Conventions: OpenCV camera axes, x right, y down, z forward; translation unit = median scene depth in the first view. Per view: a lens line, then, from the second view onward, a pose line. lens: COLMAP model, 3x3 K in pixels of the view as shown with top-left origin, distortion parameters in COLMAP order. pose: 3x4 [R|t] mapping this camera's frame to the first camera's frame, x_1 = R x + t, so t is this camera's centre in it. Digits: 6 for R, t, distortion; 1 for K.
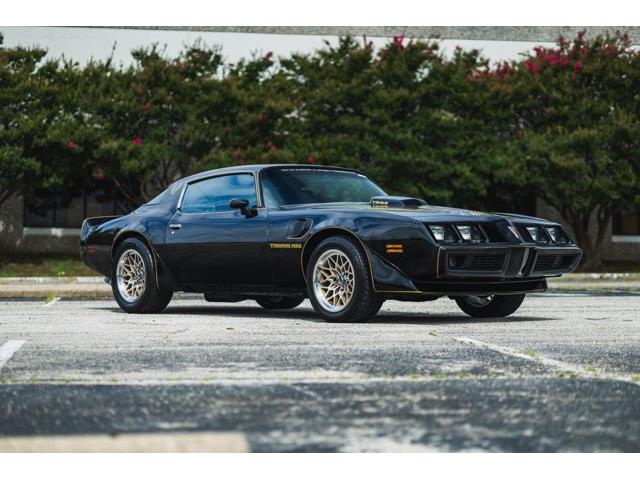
lens RADIAL K [[1414.2, 0, 320.0], [0, 1414.2, 240.0], [0, 0, 1]] dist [0.008449, -0.094649]
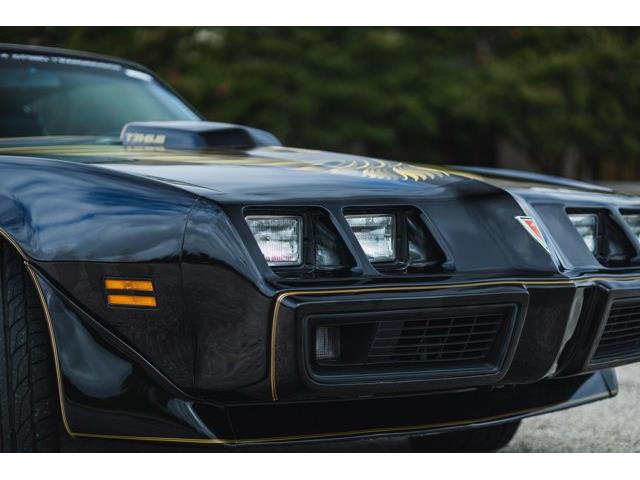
lens RADIAL K [[1414.2, 0, 320.0], [0, 1414.2, 240.0], [0, 0, 1]] dist [0.008449, -0.094649]
pose [[0.999434, -0.001738, 0.033595, 0.078214], [0.000415, 0.999226, 0.039340, -0.015612], [-0.033637, -0.039304, 0.998661, 0.674254]]
